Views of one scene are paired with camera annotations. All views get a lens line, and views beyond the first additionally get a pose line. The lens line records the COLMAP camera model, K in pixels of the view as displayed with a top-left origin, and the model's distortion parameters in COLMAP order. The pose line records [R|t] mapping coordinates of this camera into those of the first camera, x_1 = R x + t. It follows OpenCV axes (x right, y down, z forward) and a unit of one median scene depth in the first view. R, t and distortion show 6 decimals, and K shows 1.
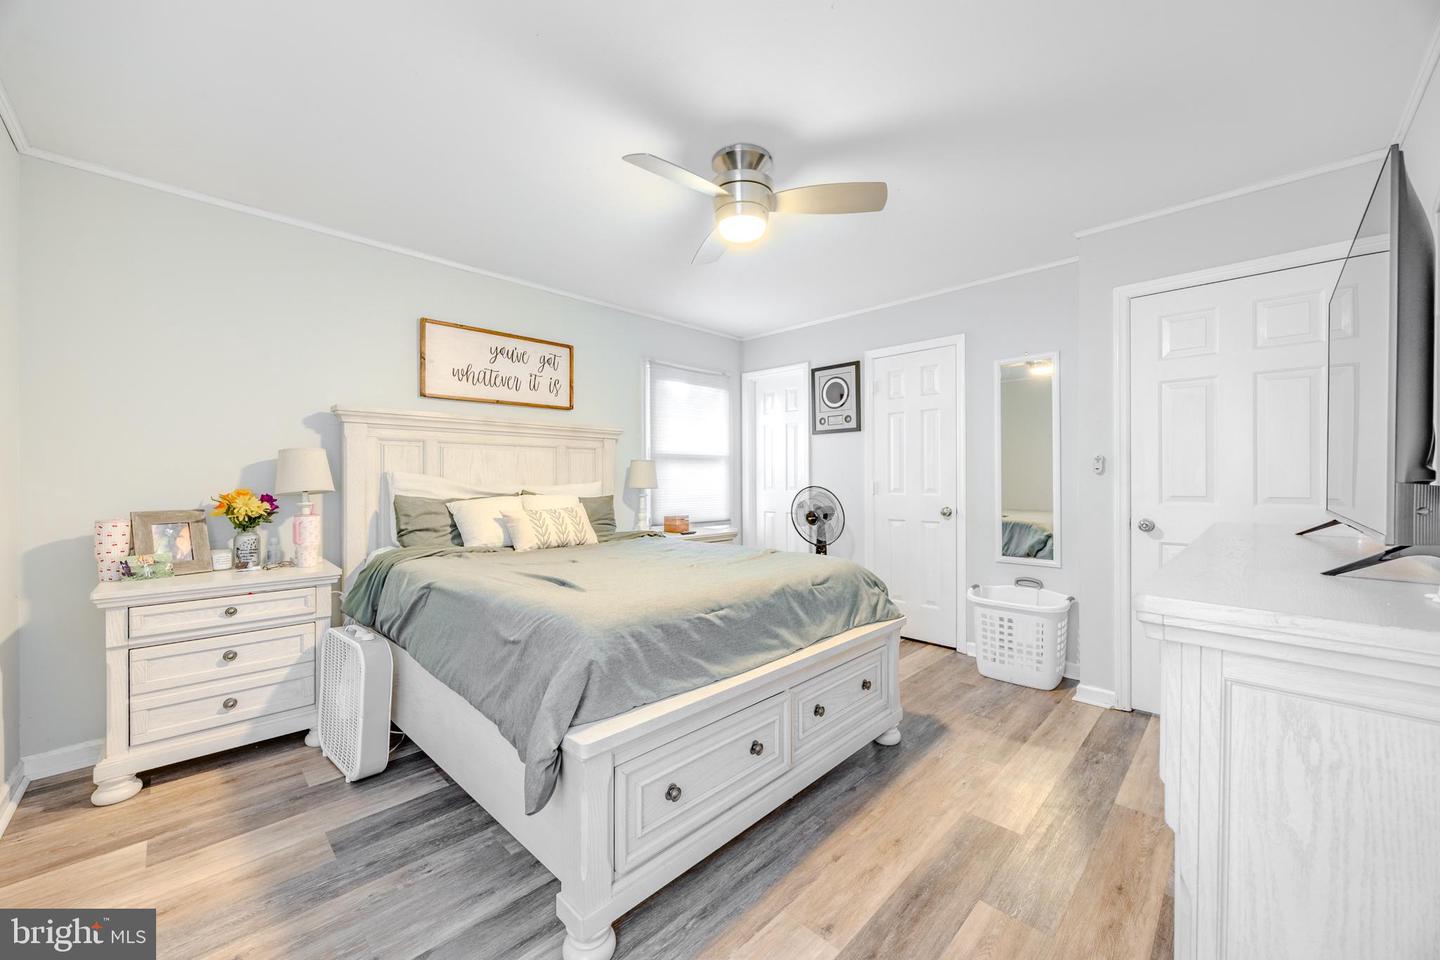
lens RADIAL K [[554.7, 0, 715.2], [0, 554.7, 479.8], [0, 0, 1]] dist [-0.002559, -0.000262]
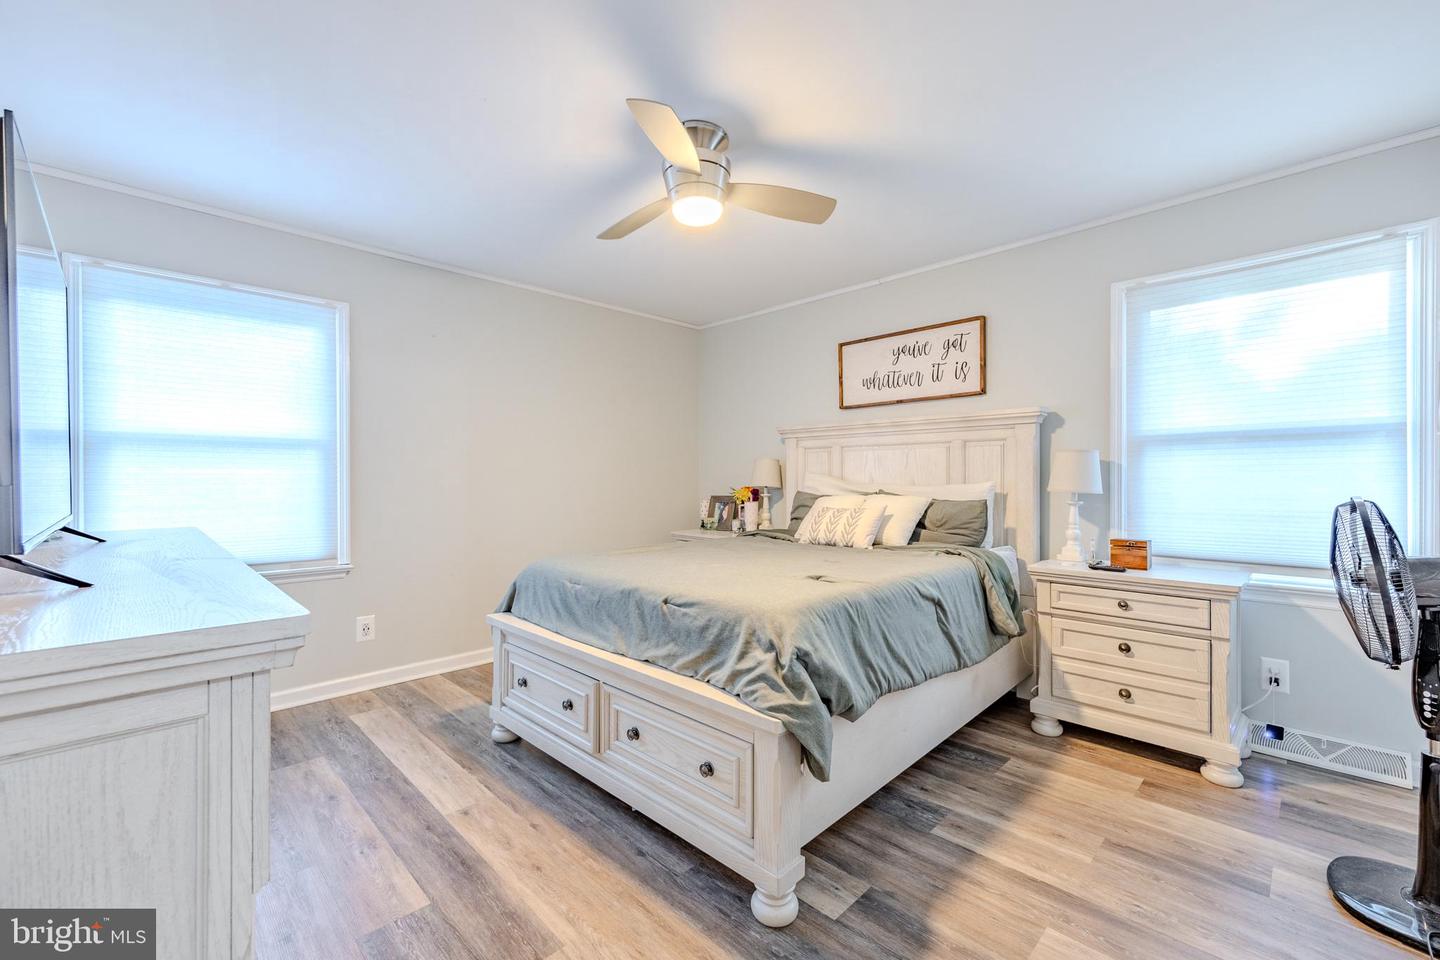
lens RADIAL K [[603.3, 0, 729.4], [0, 603.3, 483.8], [0, 0, 1]] dist [0.004336, 0.000103]
pose [[-0.008666, 0.008360, -0.999928, 0.660793], [-0.000398, 0.999965, 0.008363, -0.000912], [0.999962, 0.000471, -0.008663, 0.657733]]
